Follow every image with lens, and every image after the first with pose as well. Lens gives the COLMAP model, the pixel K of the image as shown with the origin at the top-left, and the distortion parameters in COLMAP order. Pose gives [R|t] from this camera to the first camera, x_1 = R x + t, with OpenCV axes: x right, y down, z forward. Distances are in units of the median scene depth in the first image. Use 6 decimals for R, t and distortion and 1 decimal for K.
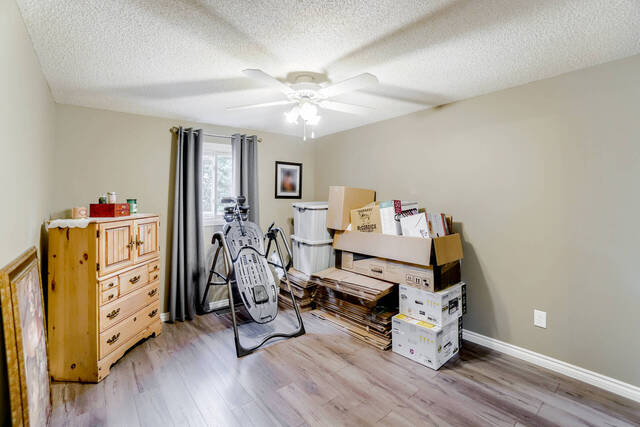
lens RADIAL K [[279.2, 0, 318.5], [0, 279.2, 174.7], [0, 0, 1]] dist [-0.063032, 0.019576]
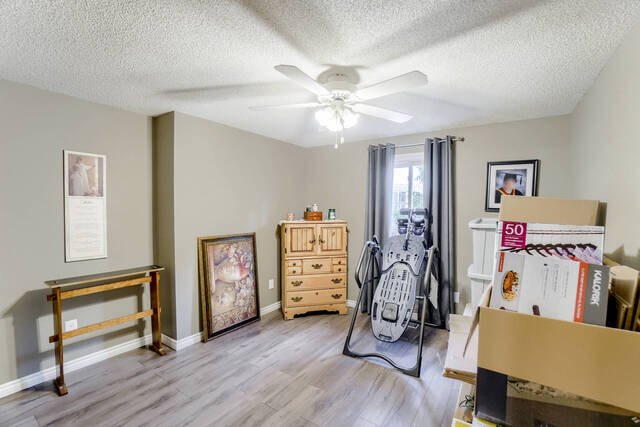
lens RADIAL K [[284.1, 0, 322.5], [0, 284.1, 206.2], [0, 0, 1]] dist [-0.065574, 0.021171]
pose [[0.324297, 0.011720, -0.945883, 0.662302], [0.064524, 0.997320, 0.034480, 0.025345], [0.943752, -0.072214, 0.322672, 0.528648]]
